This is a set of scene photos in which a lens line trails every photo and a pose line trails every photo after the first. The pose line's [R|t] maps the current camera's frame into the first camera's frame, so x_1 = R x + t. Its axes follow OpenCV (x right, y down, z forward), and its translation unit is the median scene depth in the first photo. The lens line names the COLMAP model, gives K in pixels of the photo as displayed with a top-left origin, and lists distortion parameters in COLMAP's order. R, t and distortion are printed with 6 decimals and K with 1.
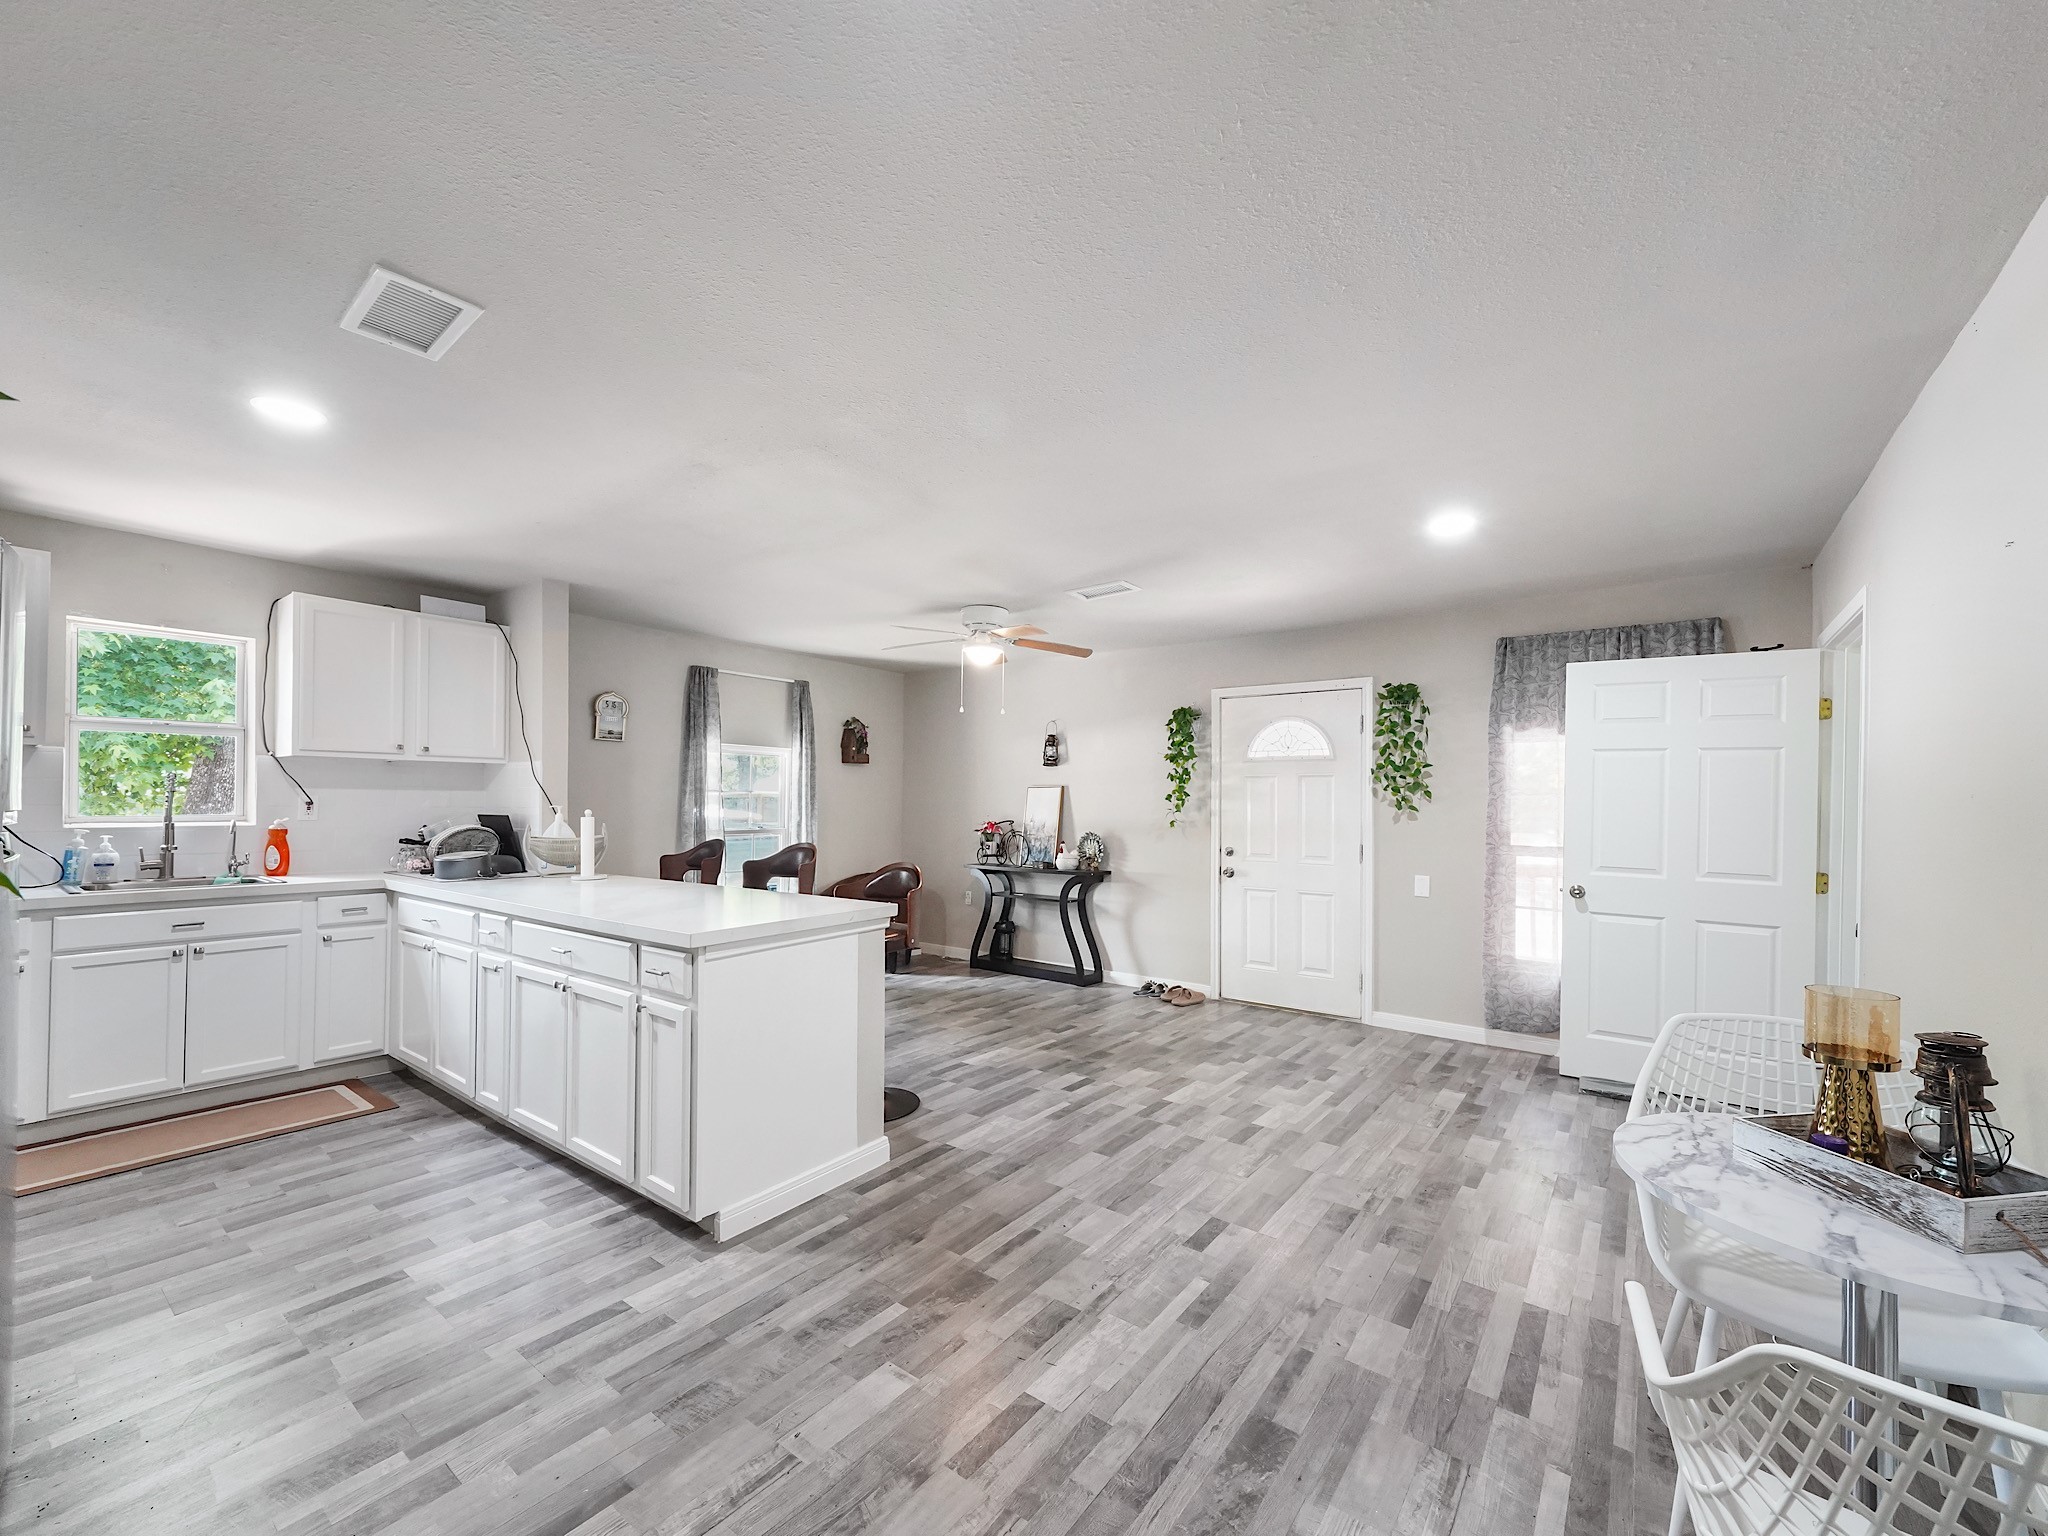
lens RADIAL K [[829.5, 0, 1024.7], [0, 829.5, 802.4], [0, 0, 1]] dist [0.000243, 0.000077]
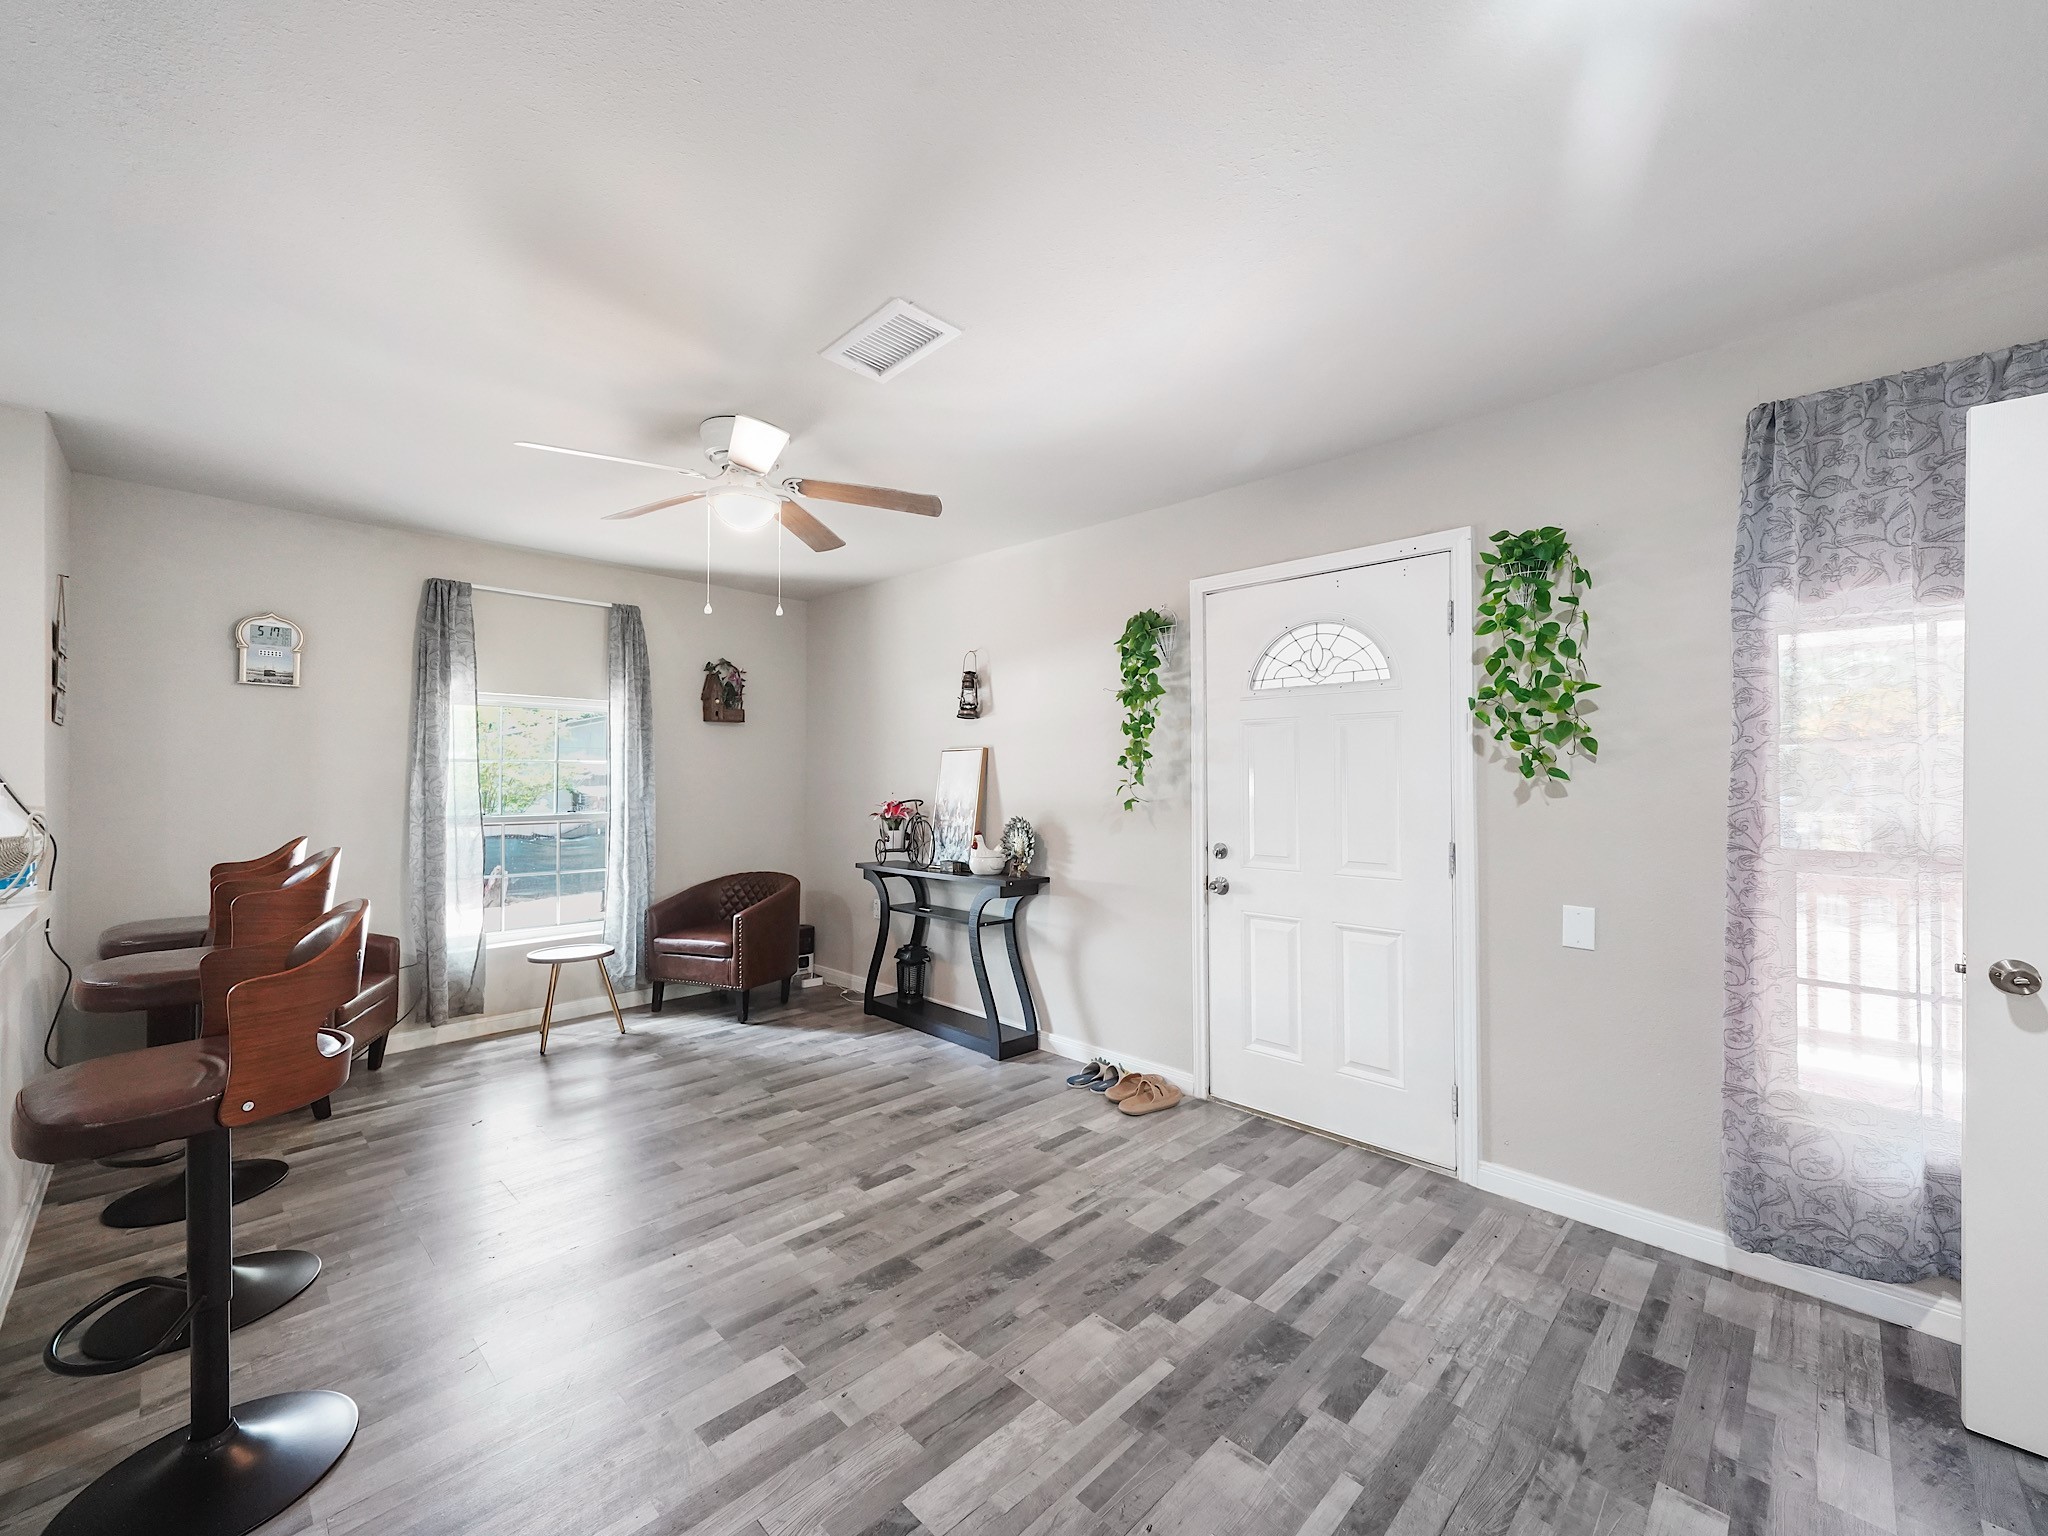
lens RADIAL K [[819.3, 0, 1020.1], [0, 819.3, 775.2], [0, 0, 1]] dist [0.004987, -0.000118]
pose [[0.991583, -0.009655, -0.129111, 0.206028], [0.009167, 0.999948, -0.004375, 0.007149], [0.129146, 0.003155, 0.991621, 0.456933]]
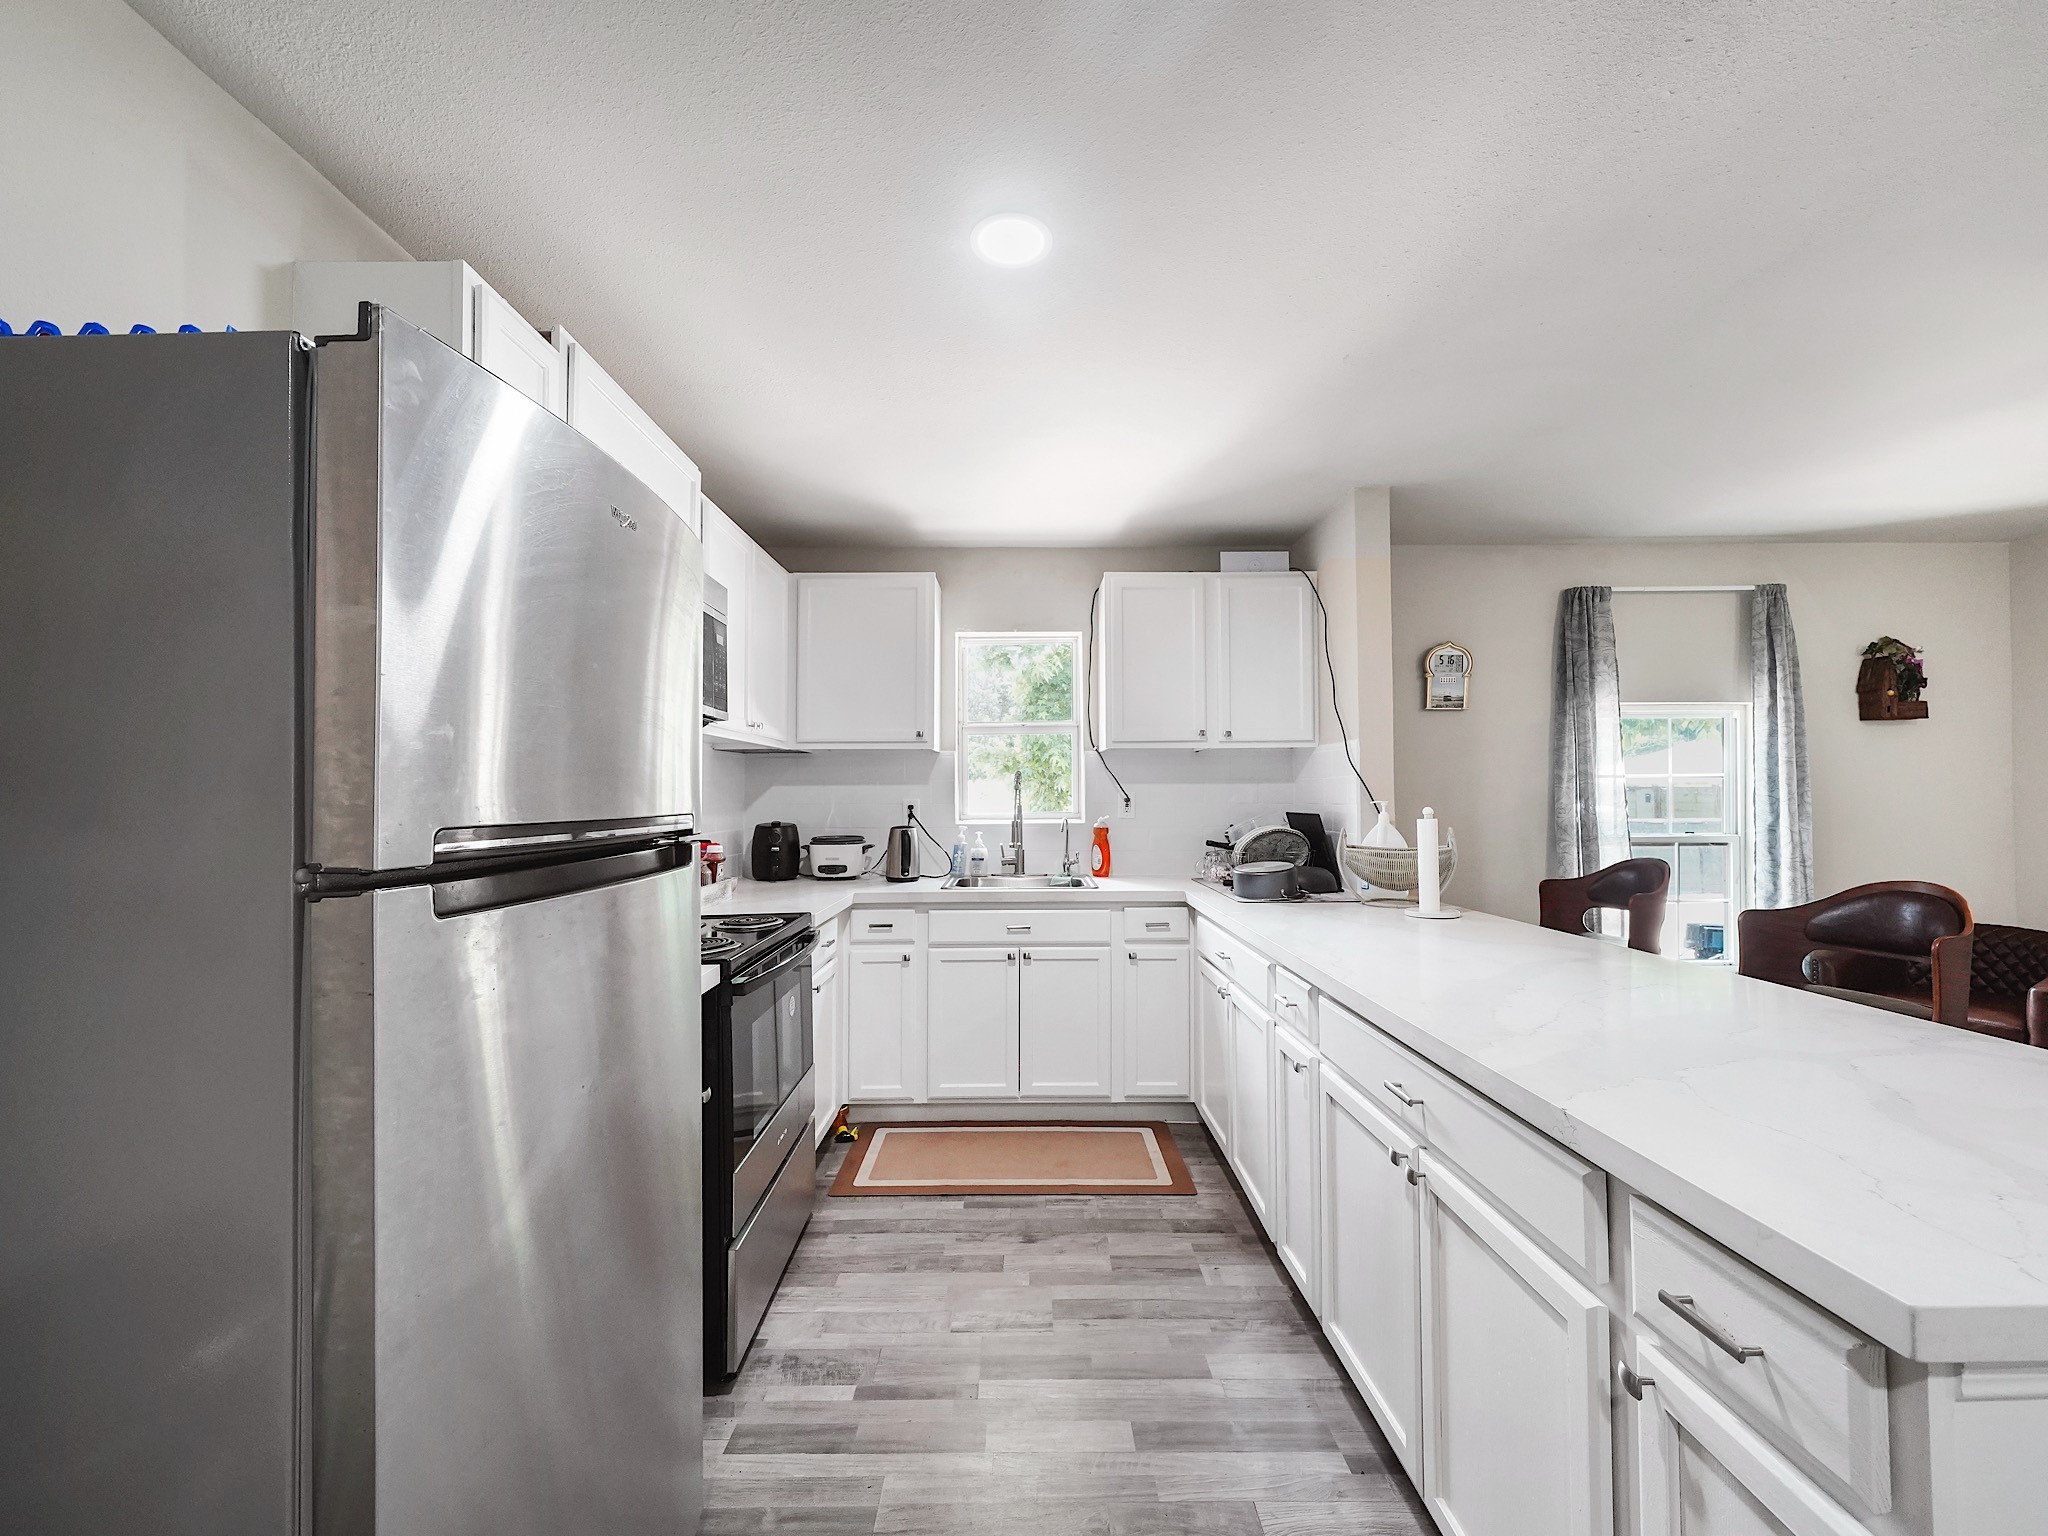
lens RADIAL K [[819.3, 0, 1020.1], [0, 819.3, 775.2], [0, 0, 1]] dist [0.004987, -0.000118]
pose [[0.604914, -0.029917, -0.795729, -0.171743], [0.011467, 0.999518, -0.028861, -0.001359], [0.796208, 0.008333, 0.604965, 0.296380]]
